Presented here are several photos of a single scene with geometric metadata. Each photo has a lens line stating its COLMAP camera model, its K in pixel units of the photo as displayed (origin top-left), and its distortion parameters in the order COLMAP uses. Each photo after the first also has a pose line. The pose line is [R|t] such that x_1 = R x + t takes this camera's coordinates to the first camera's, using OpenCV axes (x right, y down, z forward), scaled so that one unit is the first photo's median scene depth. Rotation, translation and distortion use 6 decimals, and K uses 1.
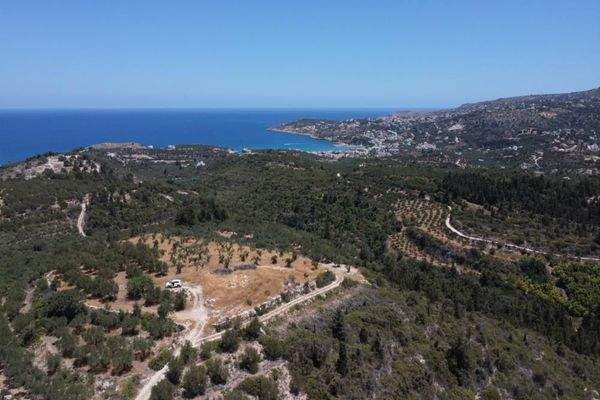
lens RADIAL K [[455.1, 0, 303.3], [0, 455.1, 169.2], [0, 0, 1]] dist [0.001982, -0.003691]
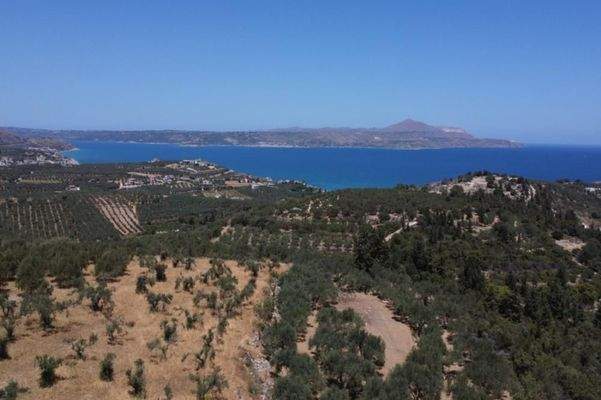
lens RADIAL K [[495.2, 0, 304.4], [0, 495.2, 186.4], [0, 0, 1]] dist [0.000026, -0.000941]
pose [[0.523275, 0.095274, -0.846822, 0.020037], [-0.136814, 0.990232, 0.026867, 0.004634], [0.841110, 0.101799, 0.531198, 0.092654]]
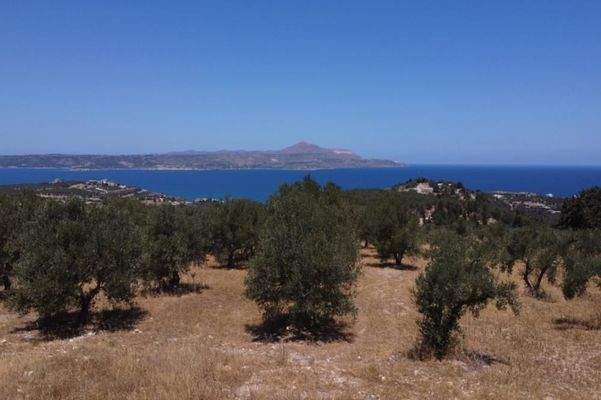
lens RADIAL K [[481.0, 0, 306.4], [0, 481.0, 183.3], [0, 0, 1]] dist [-0.003867, -0.001984]
pose [[0.696077, 0.038372, -0.716941, -0.018997], [-0.107049, 0.992956, -0.050789, 0.017326], [0.709942, 0.112101, 0.695281, 0.078145]]
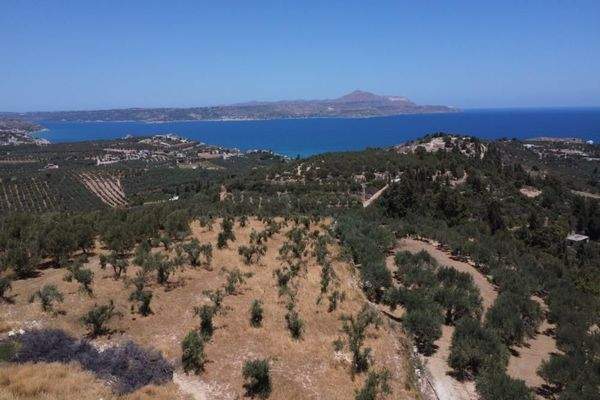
lens RADIAL K [[453.3, 0, 303.1], [0, 453.3, 179.5], [0, 0, 1]] dist [0.004208, -0.008332]
pose [[0.596195, 0.112697, -0.794891, 0.011968], [-0.093849, 0.993094, 0.070408, 0.007597], [0.797336, 0.032623, 0.602654, 0.084332]]
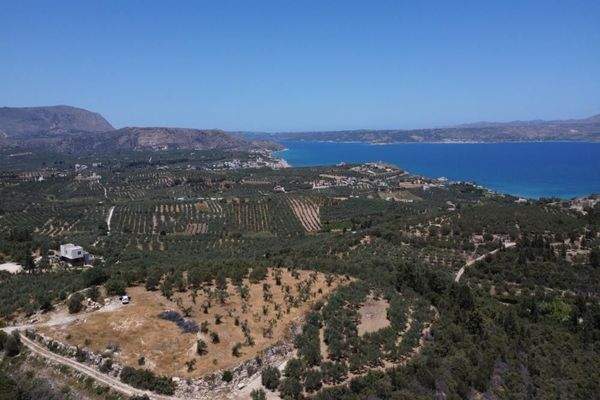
lens RADIAL K [[453.3, 0, 303.1], [0, 453.3, 179.5], [0, 0, 1]] dist [0.004208, -0.008332]
pose [[0.152942, 0.099740, -0.983189, 0.067084], [-0.123352, 0.989040, 0.081145, -0.014513], [0.980506, 0.108868, 0.163569, 0.095618]]
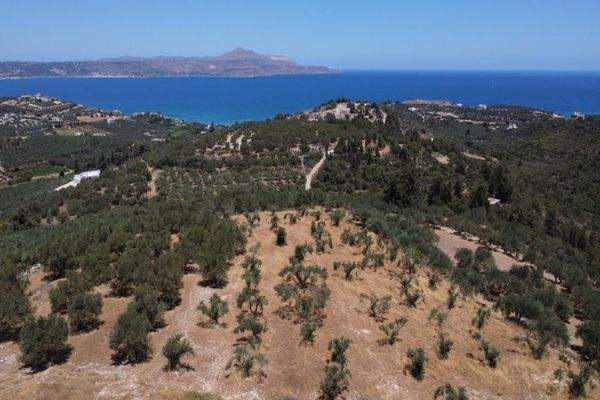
lens RADIAL K [[455.1, 0, 303.3], [0, 455.1, 169.2], [0, 0, 1]] dist [0.001982, -0.003691]
pose [[0.780131, 0.141267, -0.609458, -0.002873], [-0.091698, 0.989471, 0.111974, 0.004414], [0.618860, -0.031468, 0.784871, 0.070756]]
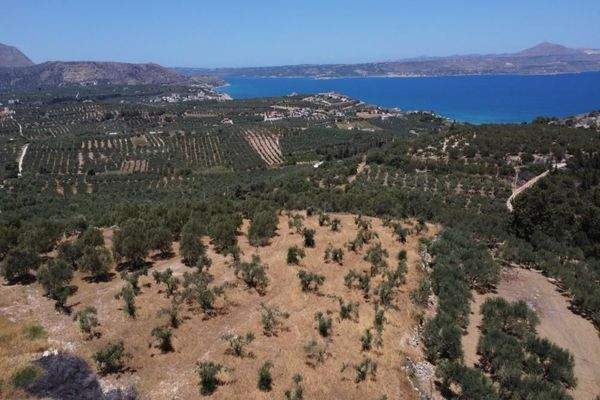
lens RADIAL K [[455.1, 0, 303.3], [0, 455.1, 169.2], [0, 0, 1]] dist [0.001982, -0.003691]
pose [[0.278136, 0.203168, -0.938809, 0.011522], [-0.113203, 0.977497, 0.178002, 0.001274], [0.953848, 0.056768, 0.294877, 0.093449]]
